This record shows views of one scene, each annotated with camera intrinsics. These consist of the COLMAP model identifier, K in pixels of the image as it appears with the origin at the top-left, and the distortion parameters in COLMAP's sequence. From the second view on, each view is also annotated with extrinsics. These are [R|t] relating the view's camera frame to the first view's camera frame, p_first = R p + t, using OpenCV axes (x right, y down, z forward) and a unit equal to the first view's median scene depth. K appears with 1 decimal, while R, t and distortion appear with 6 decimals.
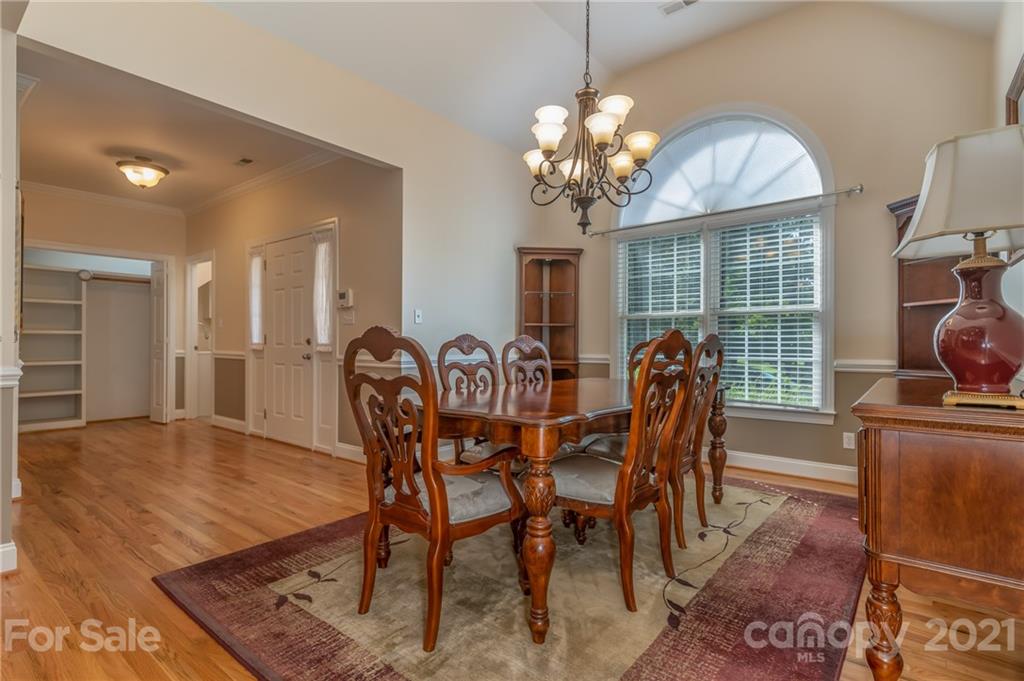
lens RADIAL K [[501.4, 0, 506.0], [0, 501.4, 336.9], [0, 0, 1]] dist [0.027481, -0.000209]
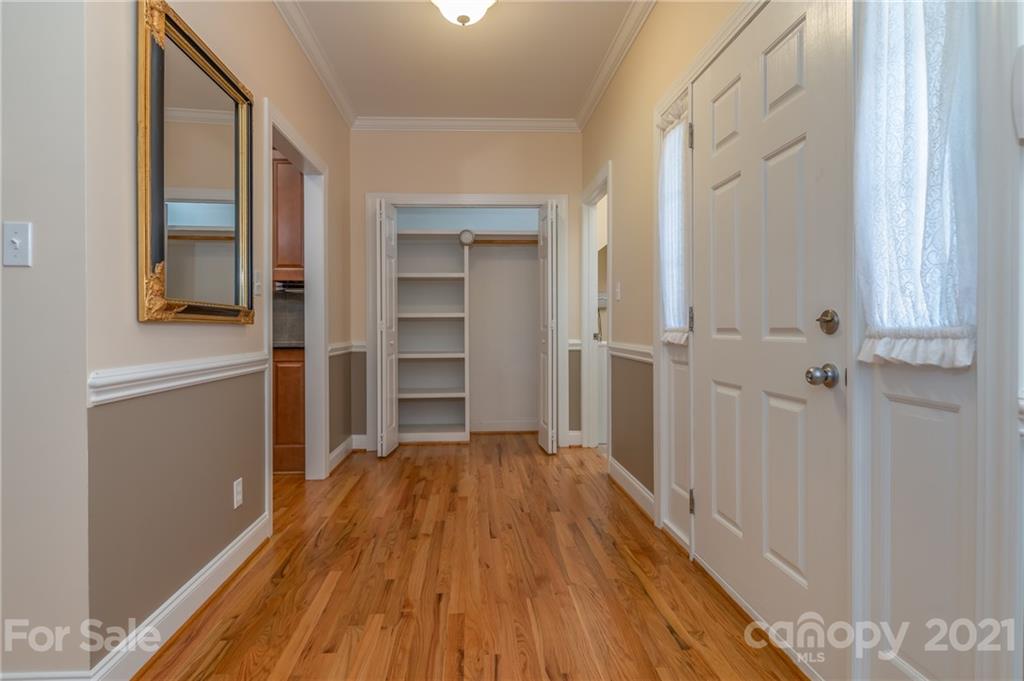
lens RADIAL K [[501.4, 0, 506.0], [0, 501.4, 336.9], [0, 0, 1]] dist [0.027481, -0.000209]
pose [[0.671693, 0.008835, -0.740777, -0.251776], [0.013037, 0.999633, 0.023743, 0.006955], [0.740715, -0.025605, 0.671331, 0.561568]]
